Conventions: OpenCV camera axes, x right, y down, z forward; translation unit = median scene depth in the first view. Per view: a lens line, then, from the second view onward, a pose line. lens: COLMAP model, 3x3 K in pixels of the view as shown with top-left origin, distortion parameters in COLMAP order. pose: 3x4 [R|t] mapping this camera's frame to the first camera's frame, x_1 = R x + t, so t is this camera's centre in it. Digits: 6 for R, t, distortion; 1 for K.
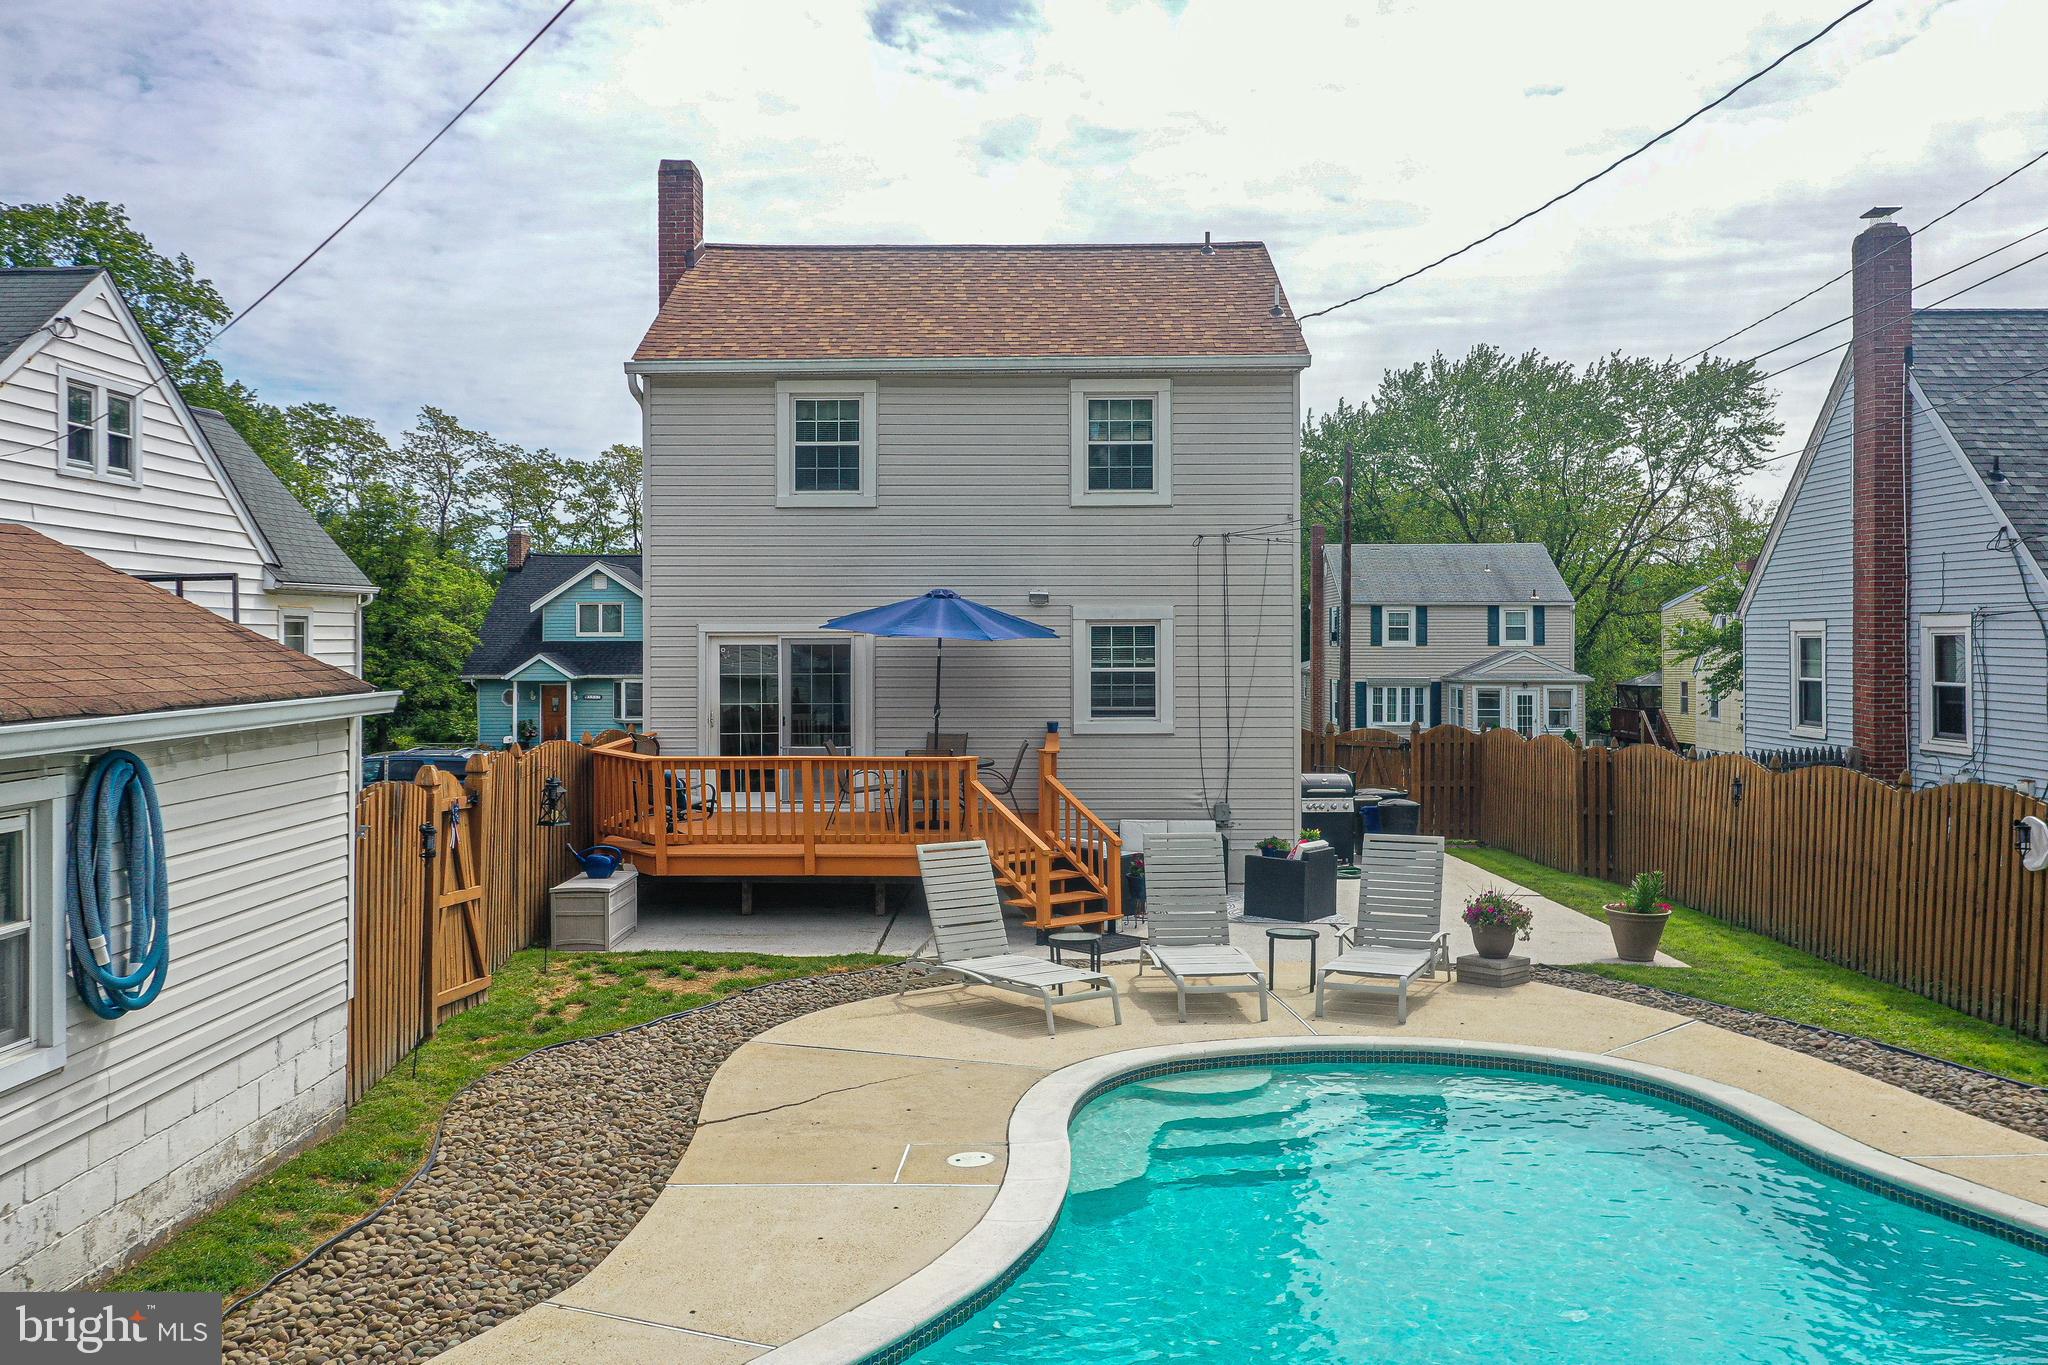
lens RADIAL K [[1727.0, 0, 1025.0], [0, 1727.0, 624.5], [0, 0, 1]] dist [0.004325, 0.036677]
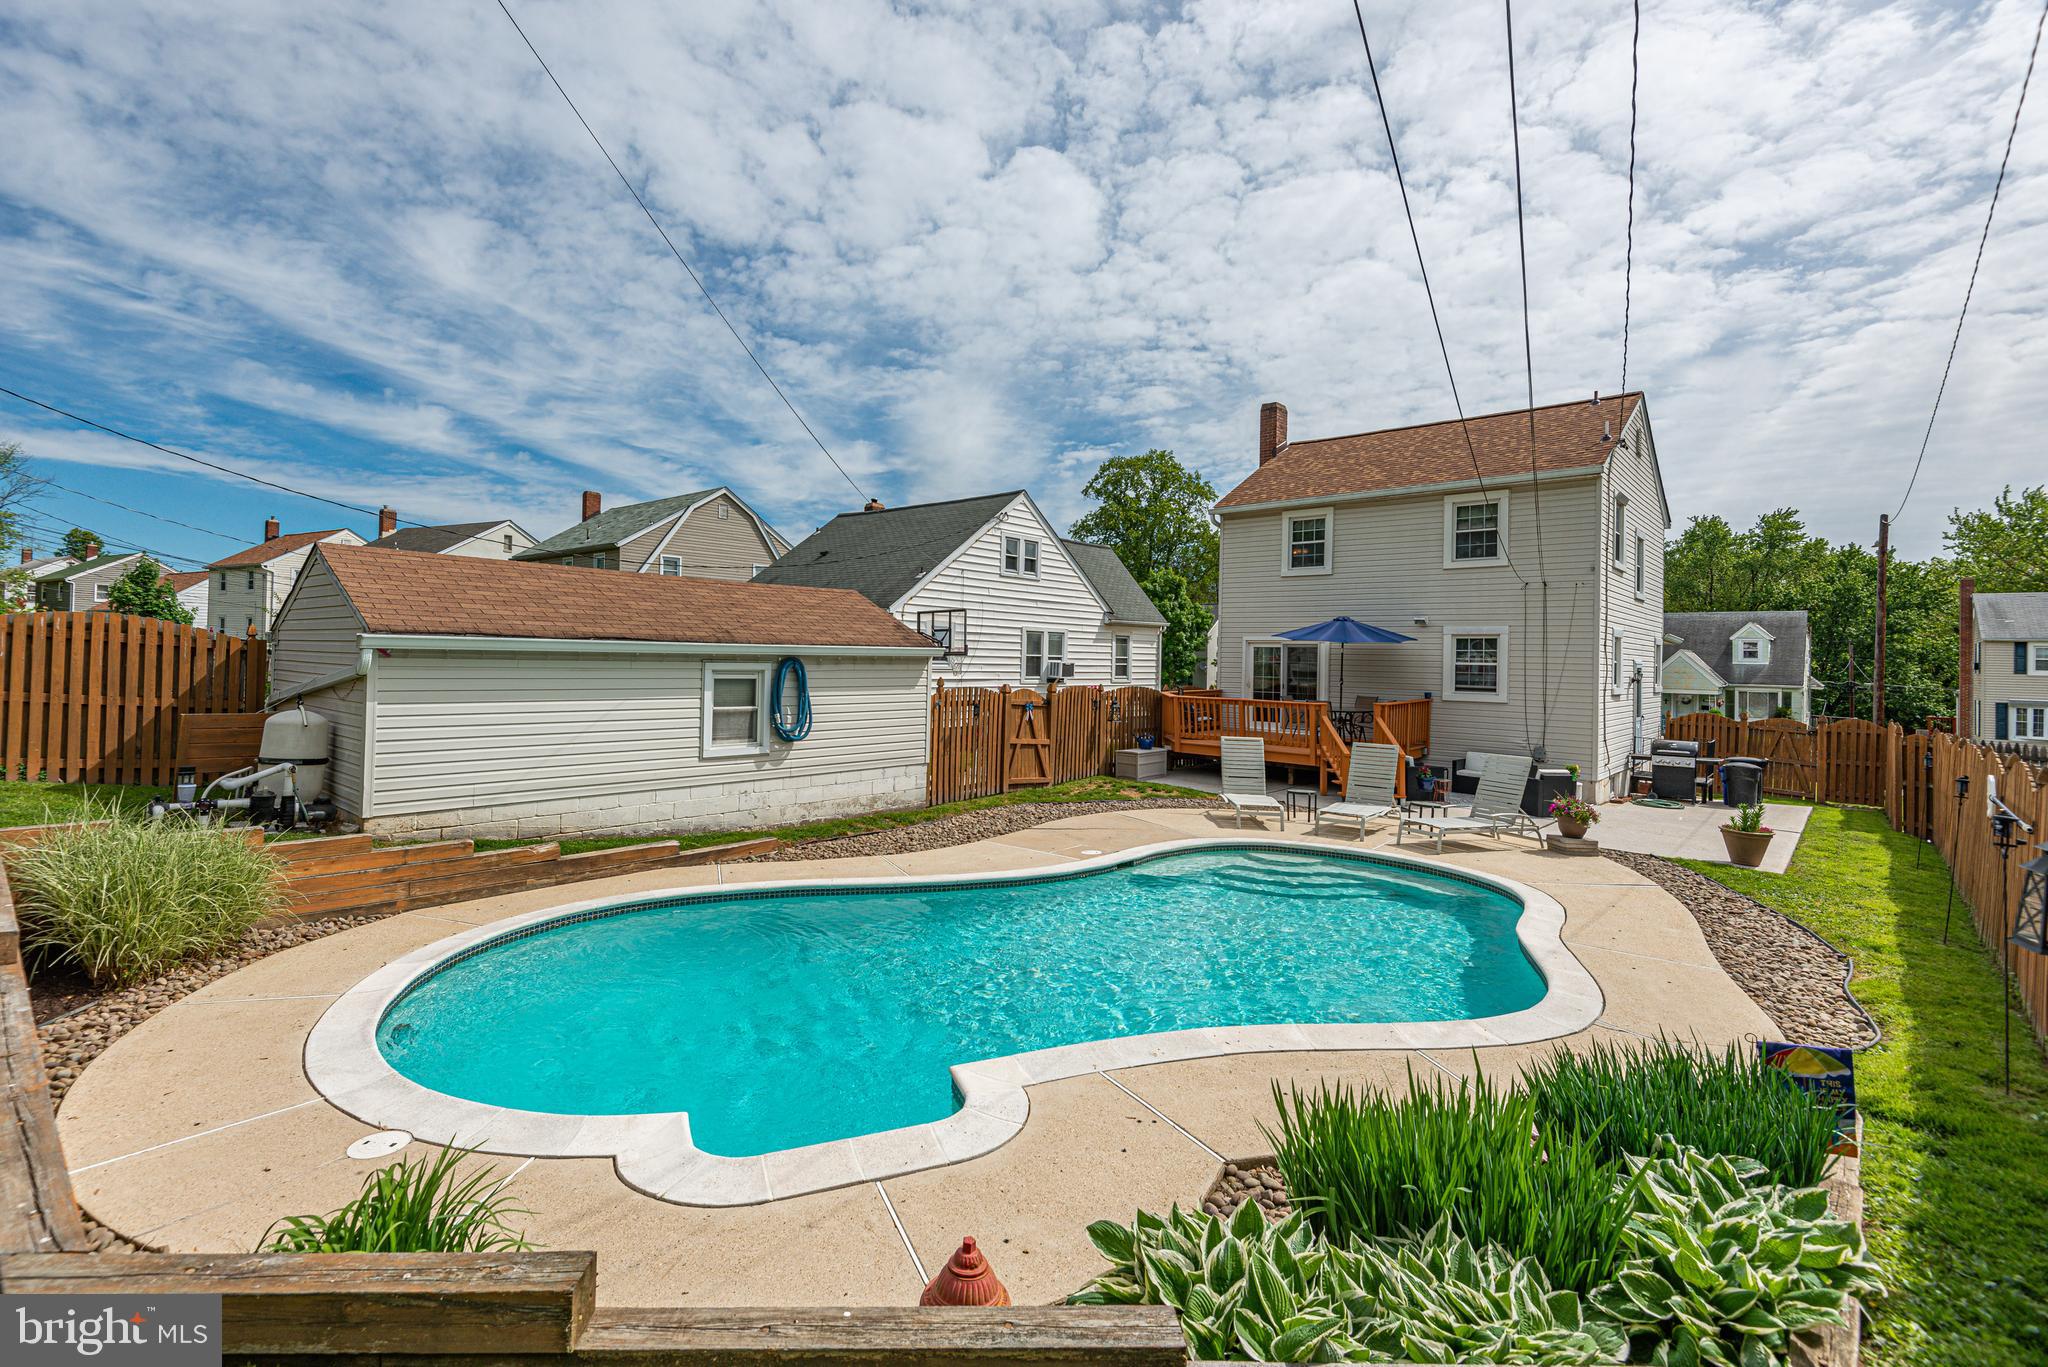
lens RADIAL K [[914.3, 0, 978.3], [0, 914.3, 646.6], [0, 0, 1]] dist [0.001150, -0.001091]
pose [[0.737285, 0.010374, -0.675502, 0.301545], [-0.016759, 0.999855, -0.002936, 0.019940], [0.675374, 0.013485, 0.737352, 0.007908]]
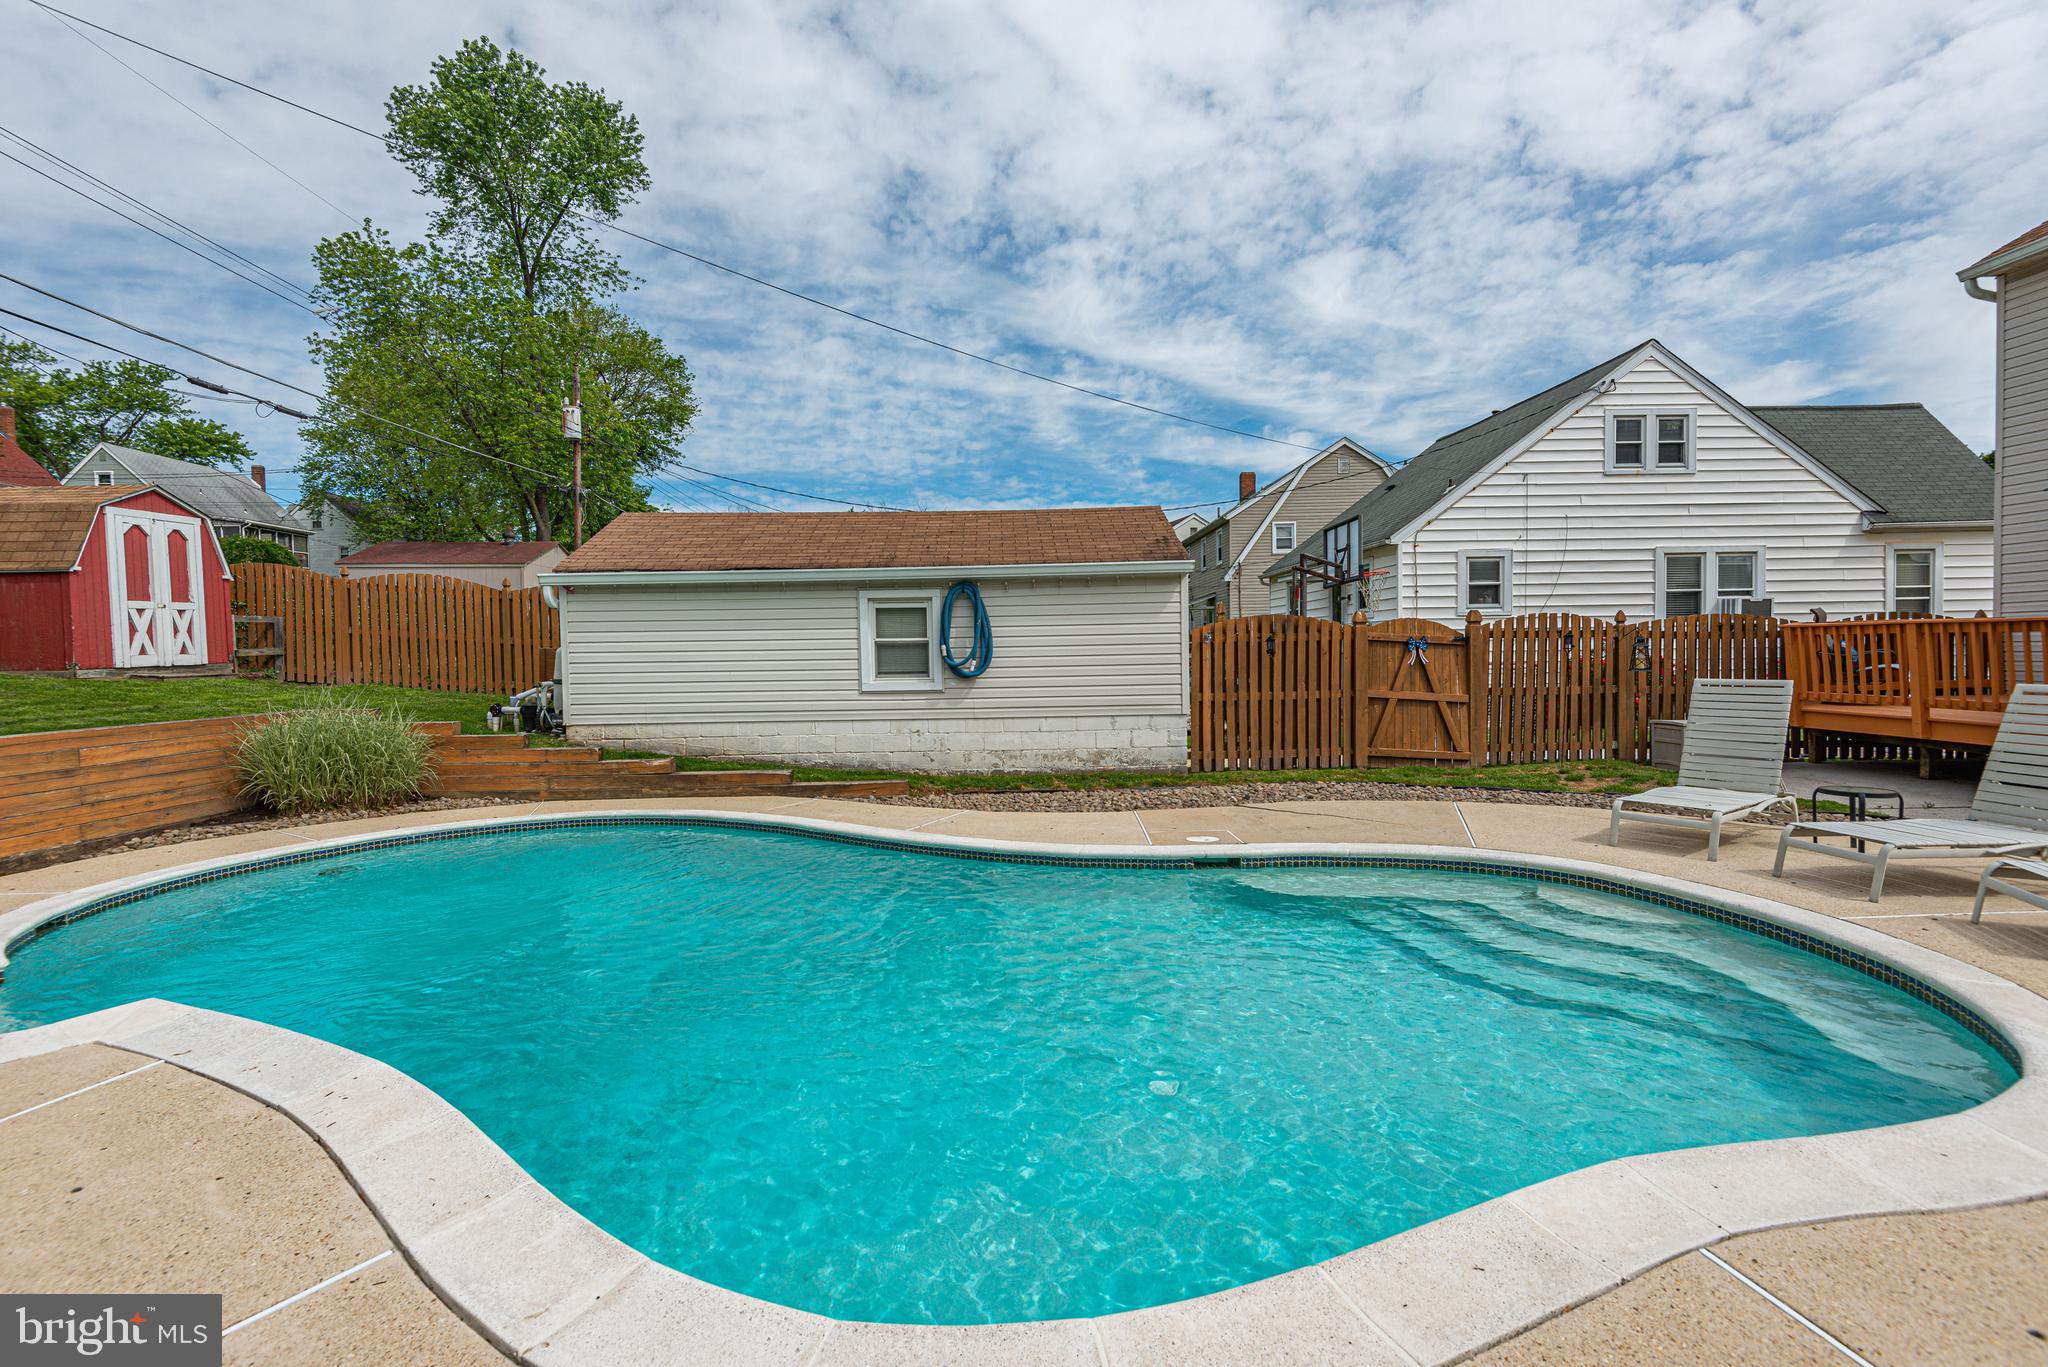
lens RADIAL K [[914.3, 0, 1012.2], [0, 914.3, 674.0], [0, 0, 1]] dist [0.001150, -0.001091]
pose [[0.015309, 0.031349, -0.999391, 0.329973], [0.024719, 0.999191, 0.031721, 0.064832], [0.999577, -0.025190, 0.014522, 0.388580]]
